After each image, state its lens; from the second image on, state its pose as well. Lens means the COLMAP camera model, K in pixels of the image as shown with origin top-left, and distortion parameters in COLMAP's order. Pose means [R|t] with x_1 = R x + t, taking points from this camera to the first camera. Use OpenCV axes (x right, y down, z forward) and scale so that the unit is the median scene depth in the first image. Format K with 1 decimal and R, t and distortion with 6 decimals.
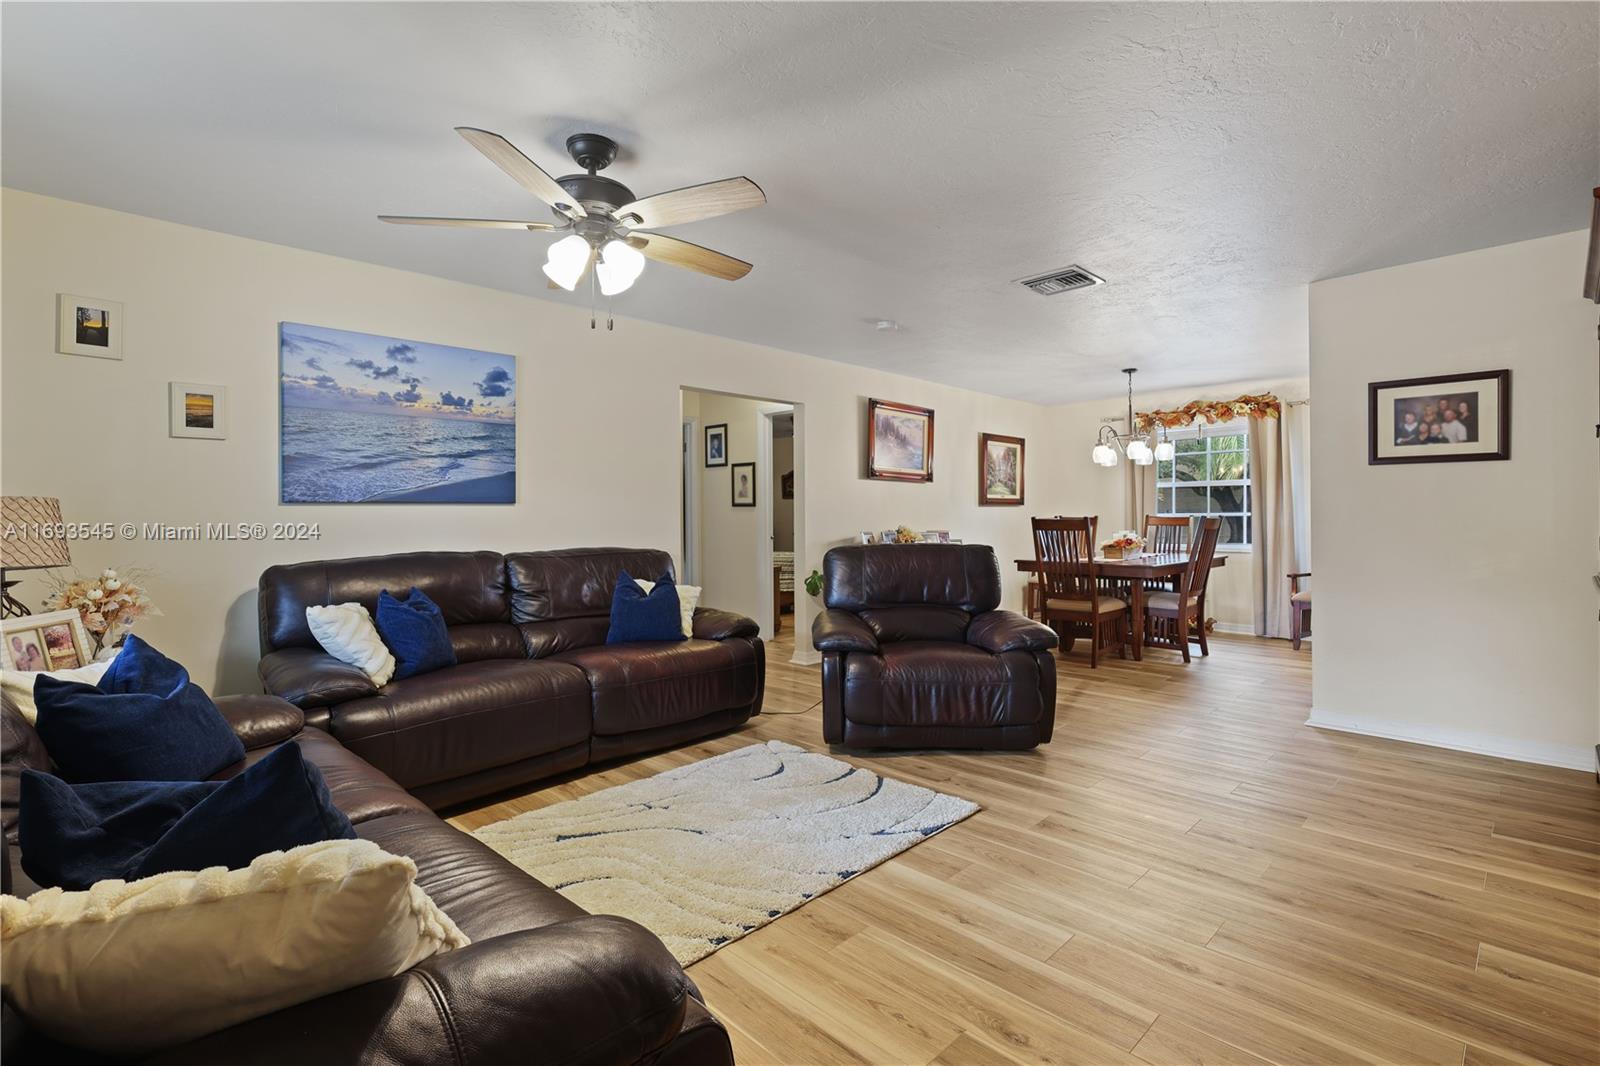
lens RADIAL K [[741.6, 0, 803.3], [0, 741.6, 520.4], [0, 0, 1]] dist [-0.001008, 0.001492]
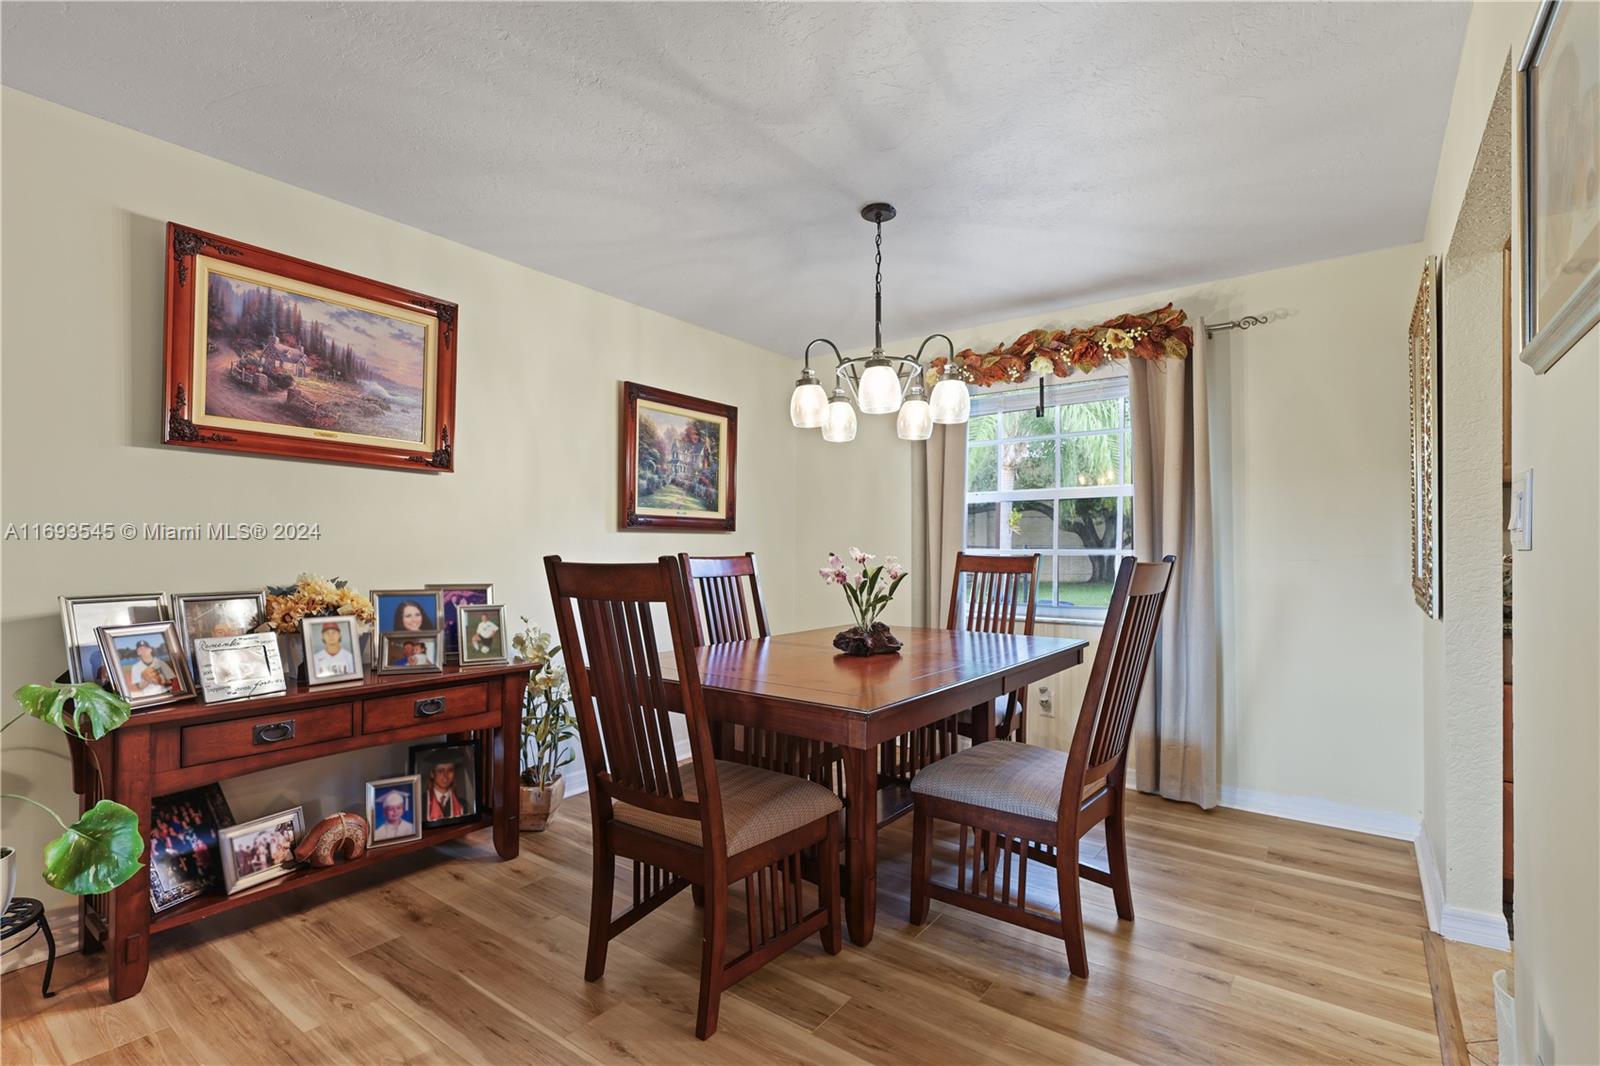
lens RADIAL K [[741.6, 0, 796.0], [0, 741.6, 542.2], [0, 0, 1]] dist [-0.001008, 0.001492]
pose [[0.989813, 0.010620, 0.141979, 0.295792], [-0.008528, 0.999846, -0.015333, -0.005448], [-0.142120, 0.013966, 0.989751, 0.518645]]
